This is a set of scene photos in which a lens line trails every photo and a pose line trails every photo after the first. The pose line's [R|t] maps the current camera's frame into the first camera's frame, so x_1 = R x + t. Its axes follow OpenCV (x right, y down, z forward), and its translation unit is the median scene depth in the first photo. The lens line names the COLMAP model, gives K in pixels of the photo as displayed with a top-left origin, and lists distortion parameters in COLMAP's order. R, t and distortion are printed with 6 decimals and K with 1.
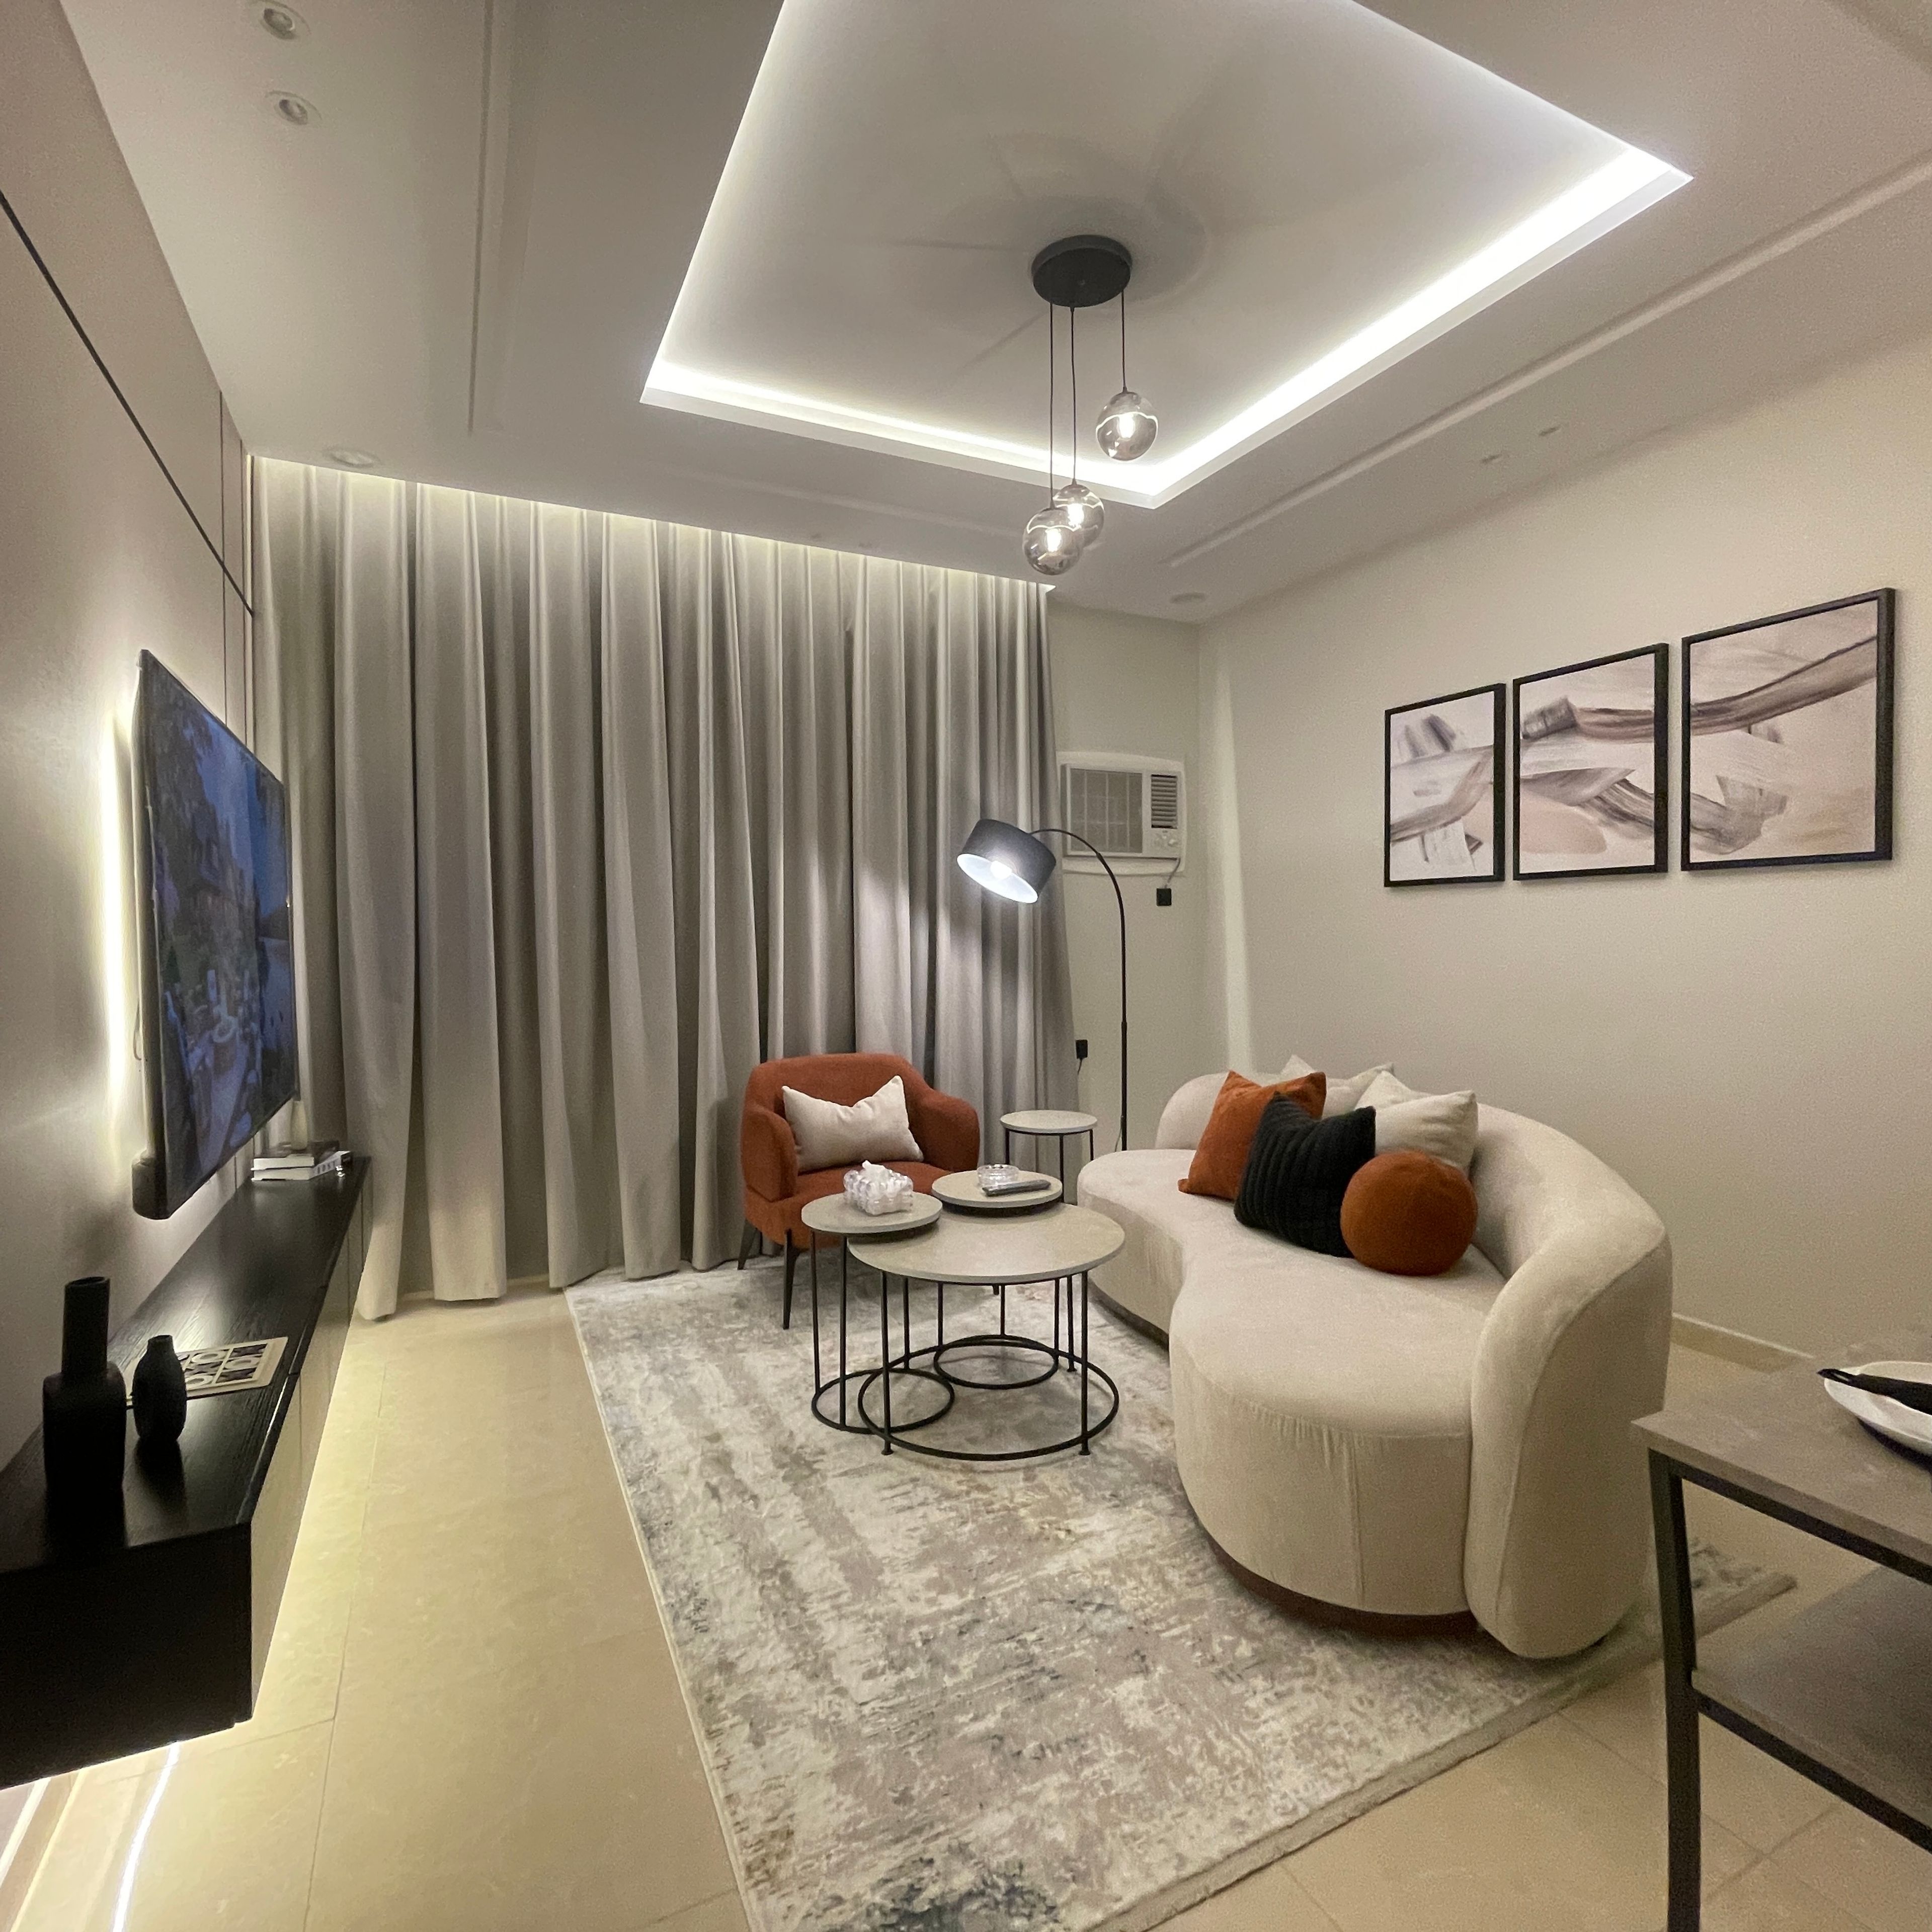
lens RADIAL K [[1042.2, 0, 969.9], [0, 1042.2, 965.9], [0, 0, 1]] dist [-0.004080, 0.001693]
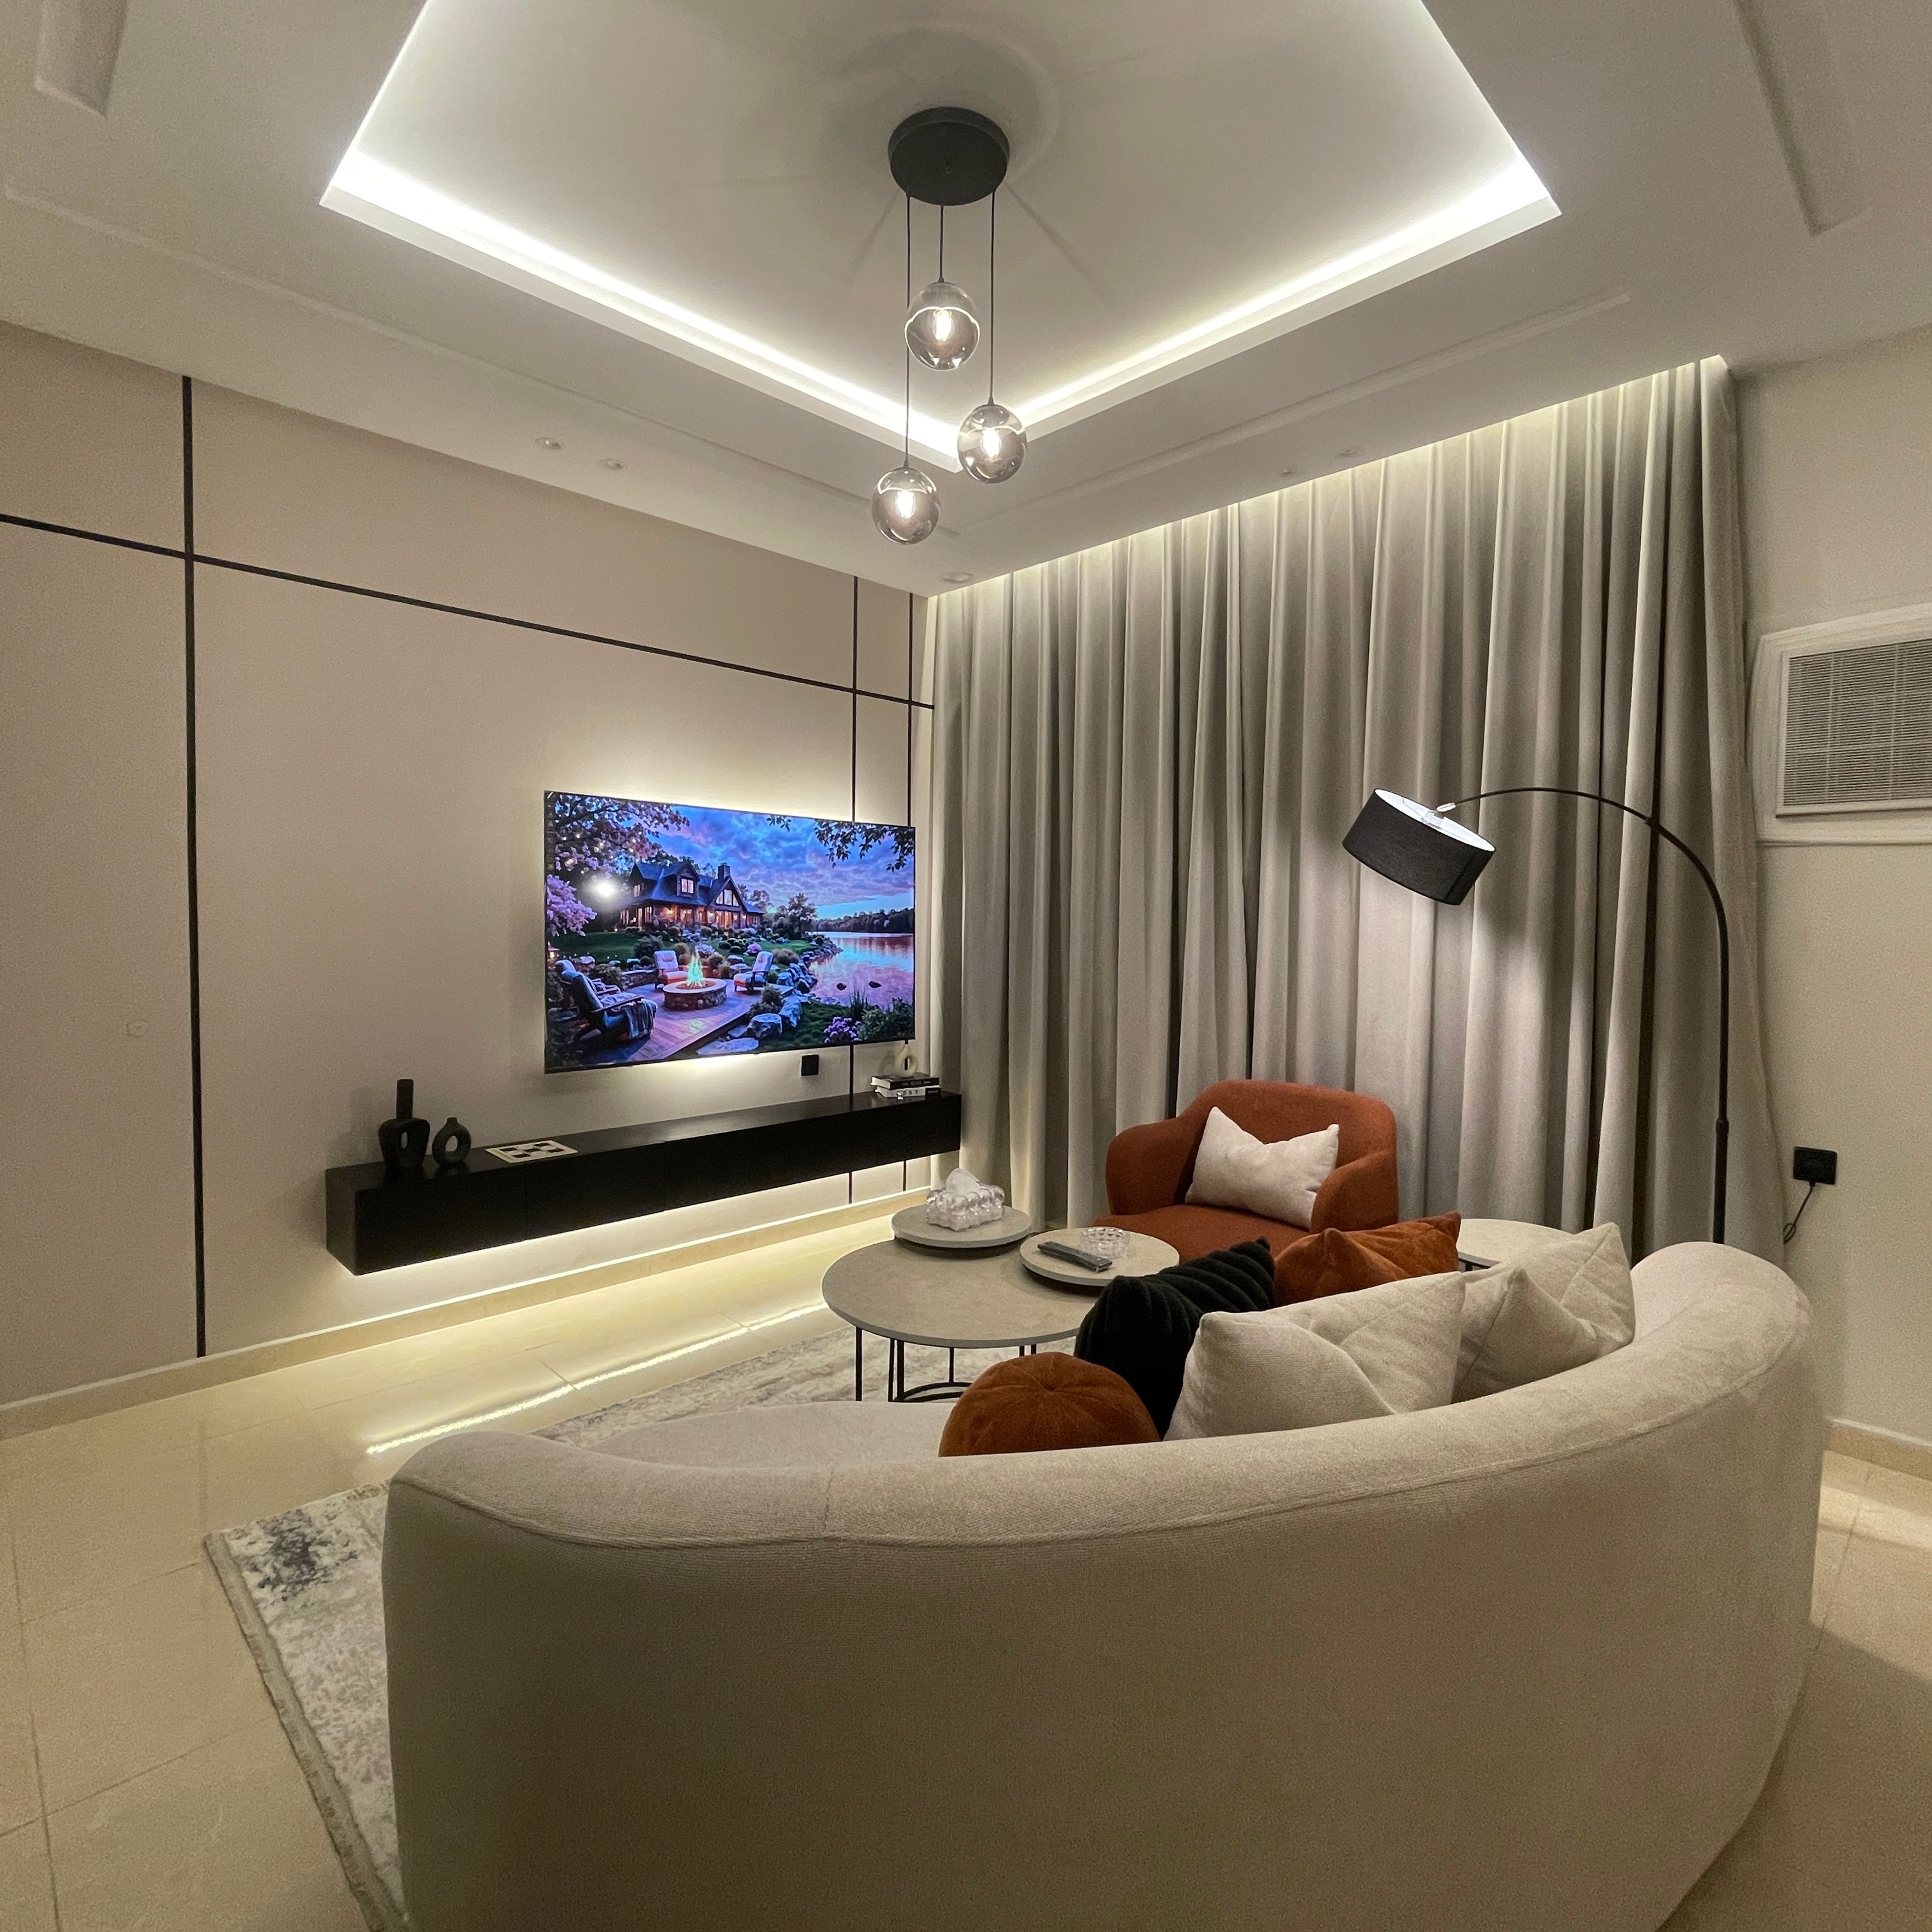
lens RADIAL K [[1042.2, 0, 955.8], [0, 1042.2, 965.0], [0, 0, 1]] dist [-0.004080, 0.001693]
pose [[0.310211, 0.059361, -0.948813, 0.622172], [-0.043295, 0.997895, 0.048277, -0.042920], [0.949681, 0.026103, 0.312128, 0.508810]]
